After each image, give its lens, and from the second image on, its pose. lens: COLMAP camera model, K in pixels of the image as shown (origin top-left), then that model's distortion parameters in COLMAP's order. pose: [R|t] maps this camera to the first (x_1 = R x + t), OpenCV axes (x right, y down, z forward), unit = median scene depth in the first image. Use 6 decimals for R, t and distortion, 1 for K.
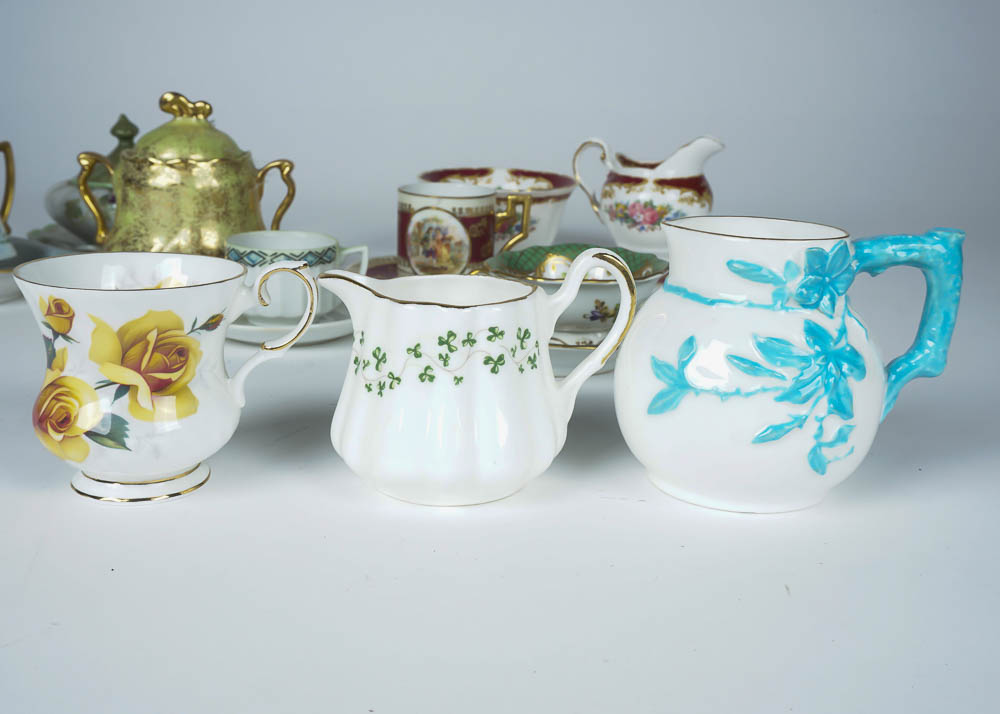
lens RADIAL K [[1141.9, 0, 512.2], [0, 1141.9, 371.1], [0, 0, 1]] dist [0.002647, -0.004074]
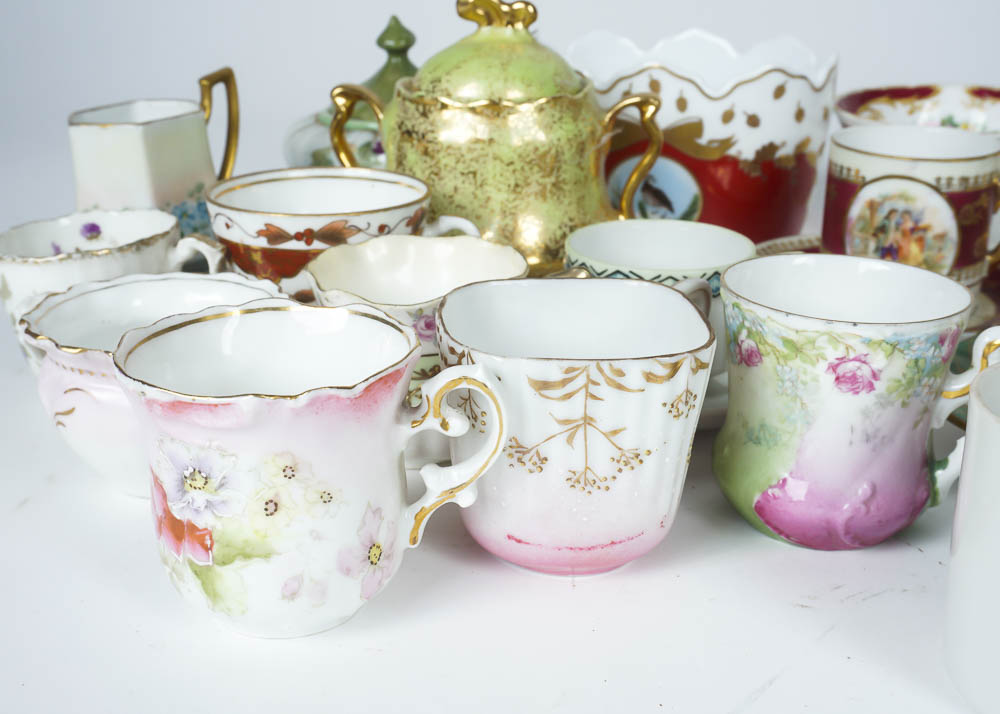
lens RADIAL K [[1261.0, 0, 500.0], [0, 1261.0, 357.0], [0, 0, 1]] dist [0.009647, 0.032215]
pose [[0.976156, 0.040802, -0.213201, -0.127551], [-0.024379, 0.996569, 0.079098, -0.096108], [0.215697, -0.072014, 0.973801, 0.311386]]
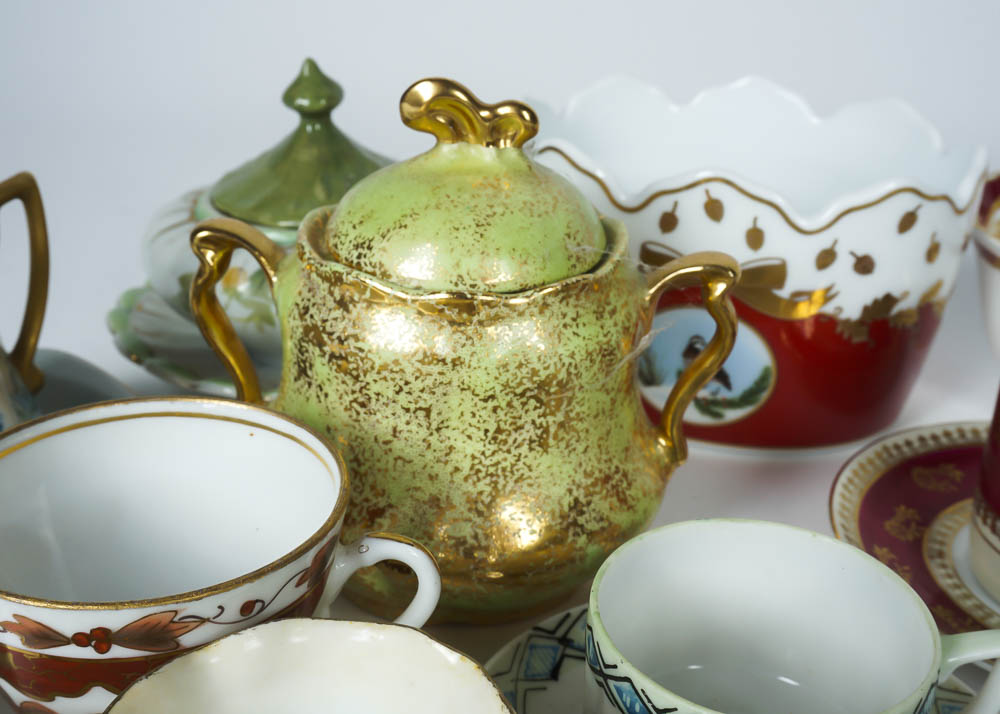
lens RADIAL K [[1261.0, 0, 500.0], [0, 1261.0, 357.0], [0, 0, 1]] dist [0.009647, 0.032215]
pose [[0.981828, 0.073679, -0.174884, -0.196893], [-0.045435, 0.986017, 0.160329, -0.218278], [0.184252, -0.149470, 0.971447, 0.588960]]
